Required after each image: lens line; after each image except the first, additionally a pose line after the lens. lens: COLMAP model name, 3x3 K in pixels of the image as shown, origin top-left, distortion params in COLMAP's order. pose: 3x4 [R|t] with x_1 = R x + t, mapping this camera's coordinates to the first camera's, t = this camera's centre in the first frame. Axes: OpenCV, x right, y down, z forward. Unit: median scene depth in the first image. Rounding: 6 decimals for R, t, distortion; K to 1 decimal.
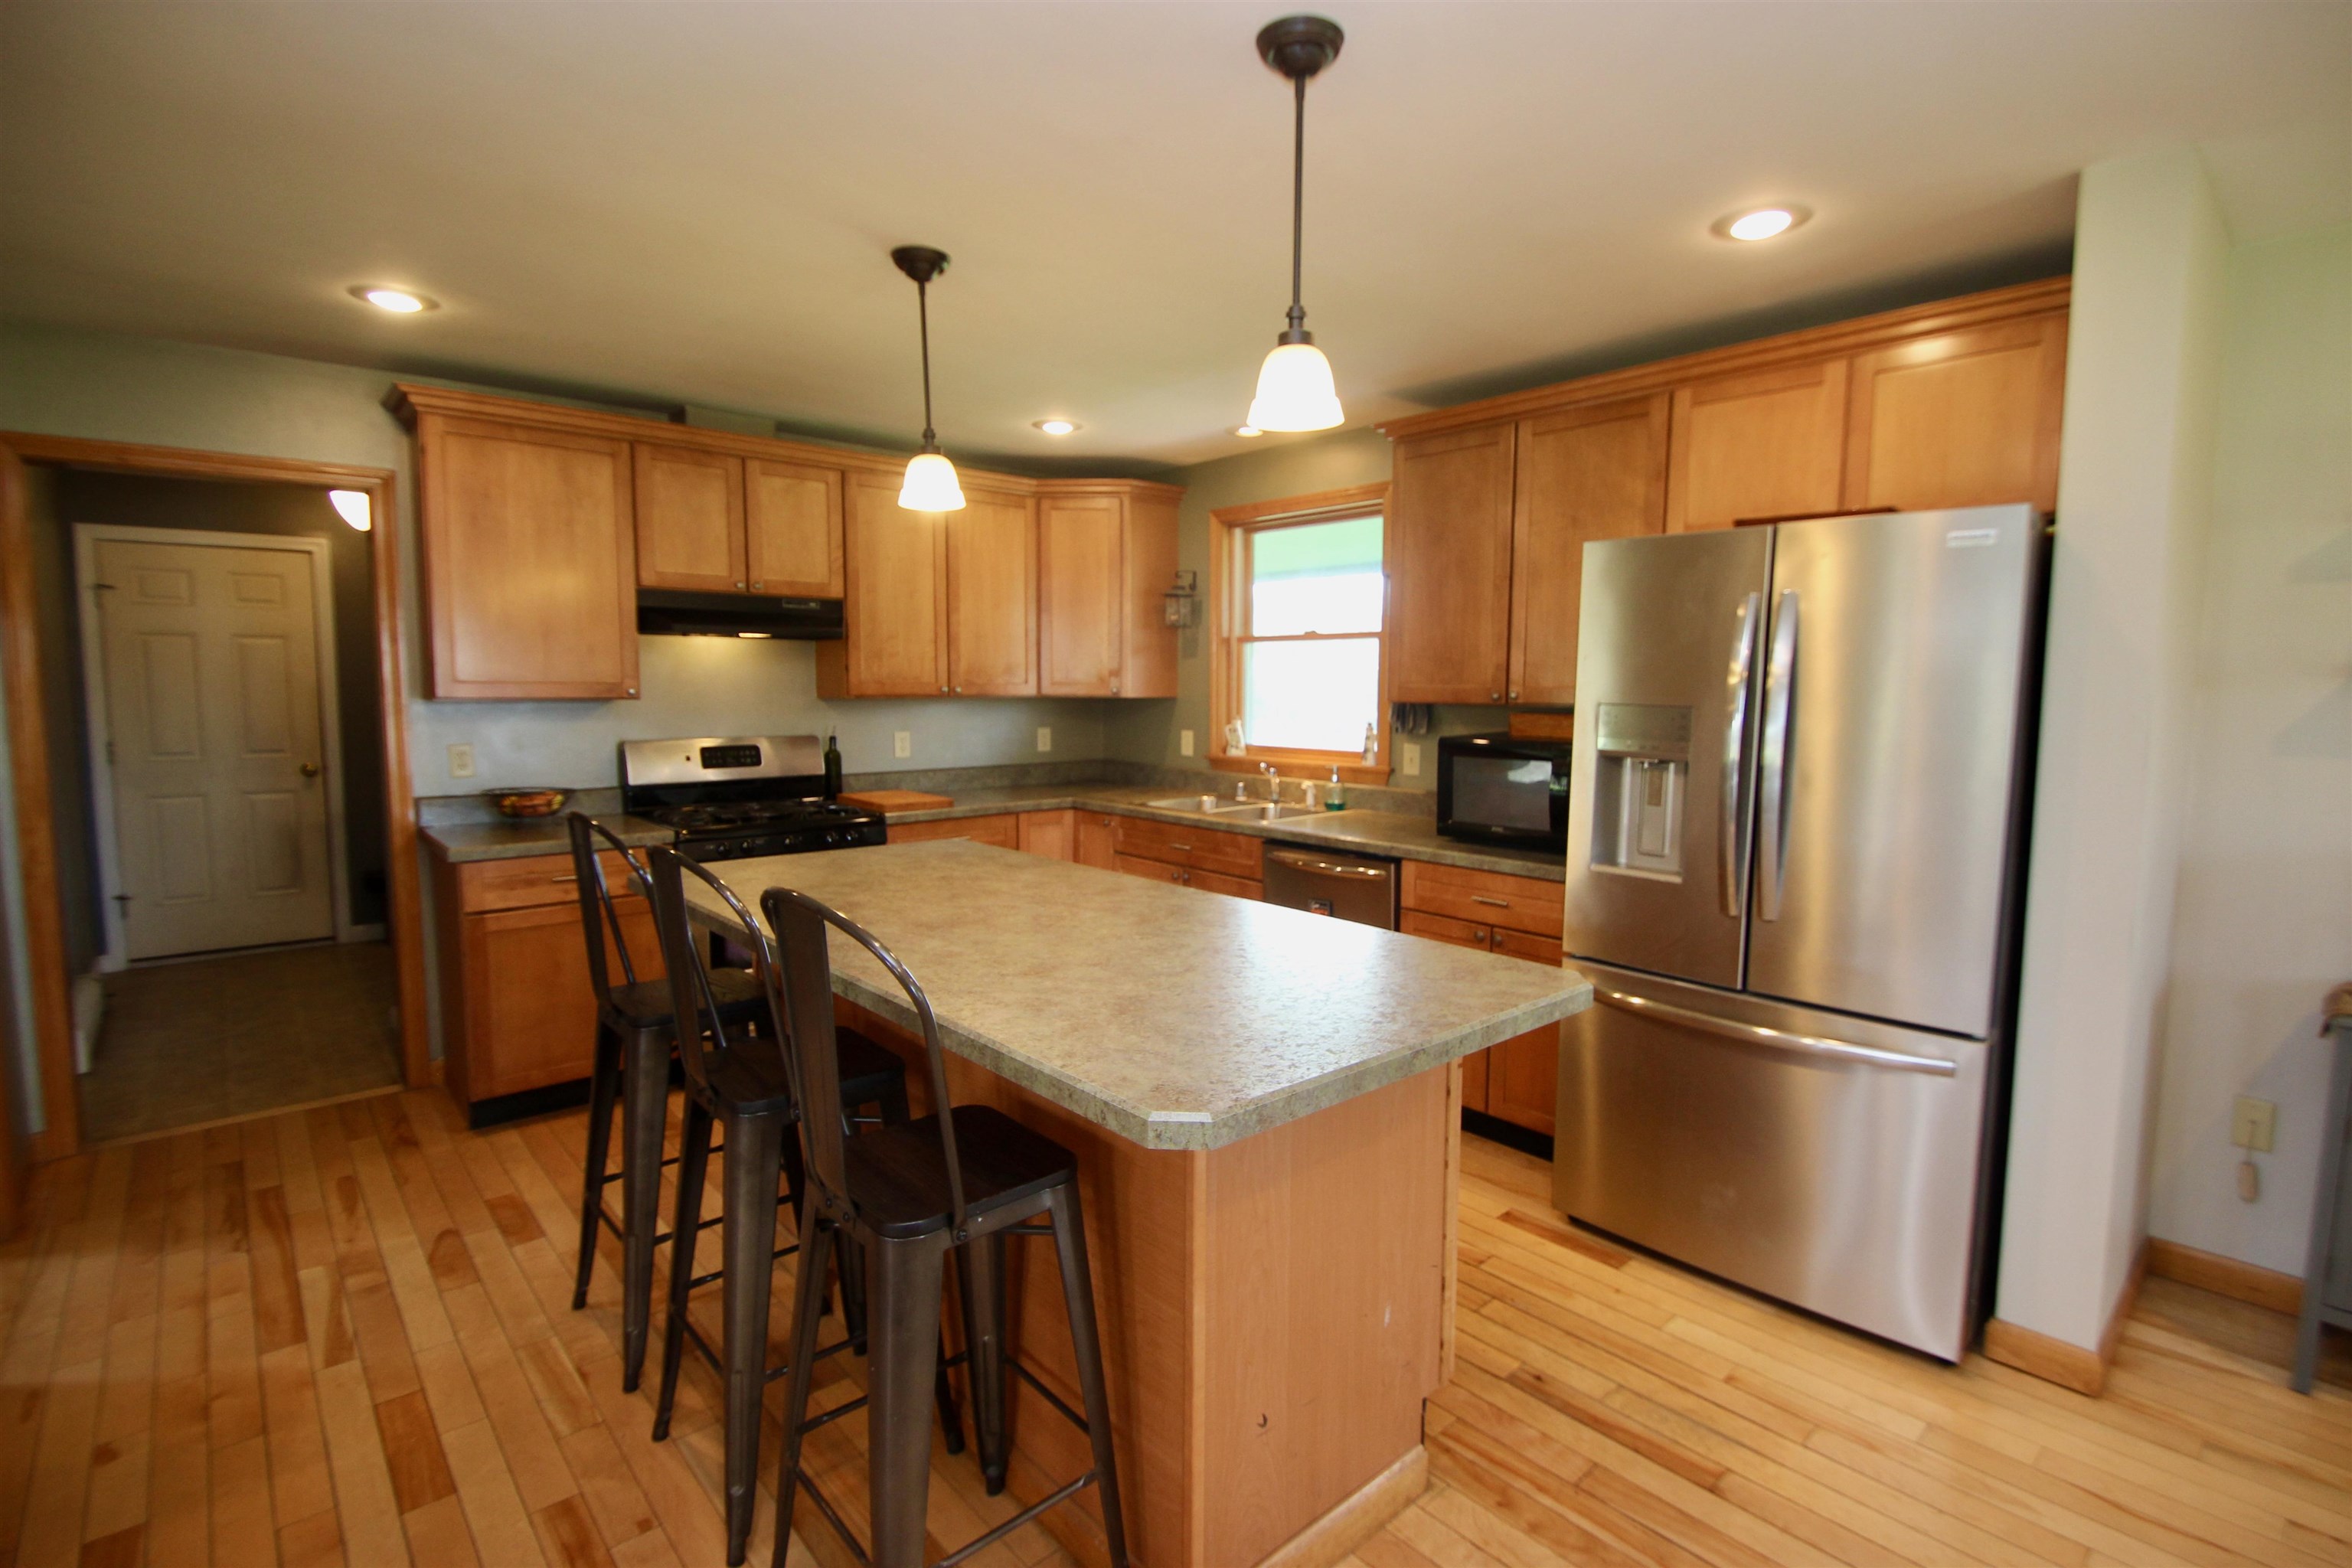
lens RADIAL K [[1110.6, 0, 1181.2], [0, 1110.6, 781.7], [0, 0, 1]] dist [0.008534, -0.017400]
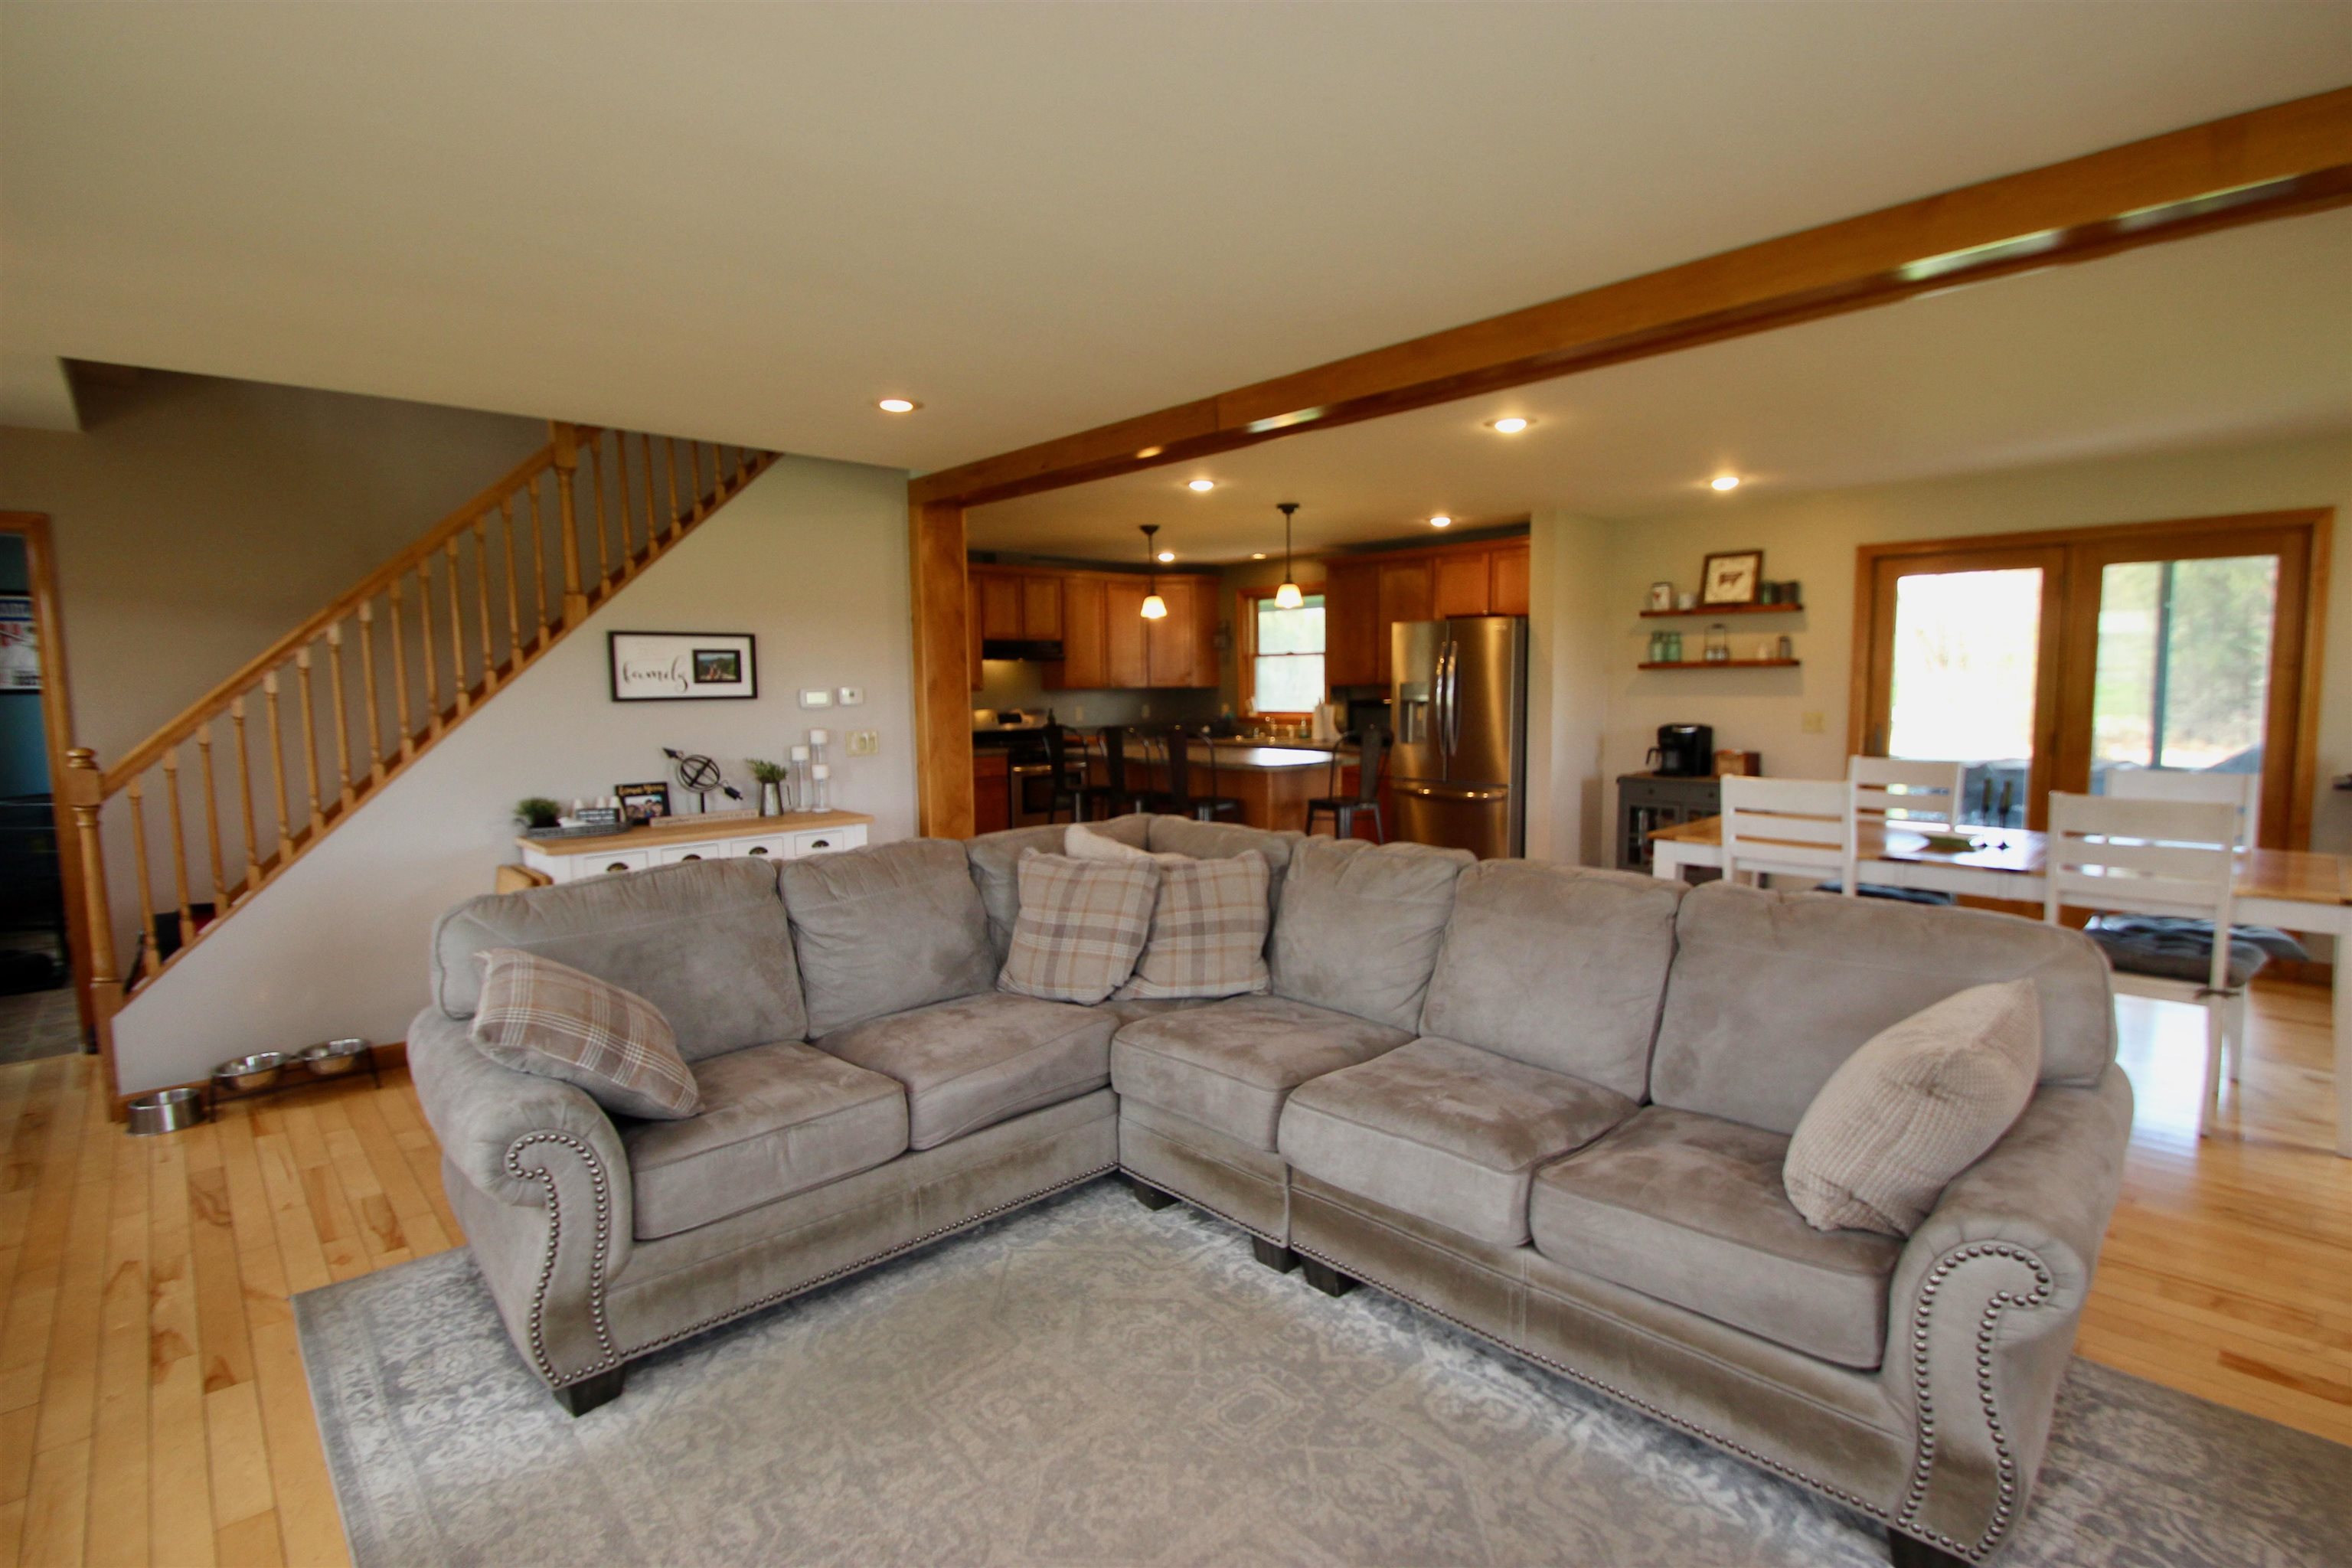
lens RADIAL K [[1068.9, 0, 1144.1], [0, 1068.9, 758.3], [0, 0, 1]] dist [-0.021893, -0.000111]
pose [[0.999734, -0.017387, -0.015172, -0.125094], [0.017076, 0.999646, -0.020425, 0.094292], [0.015522, 0.020161, 0.999676, -0.953007]]
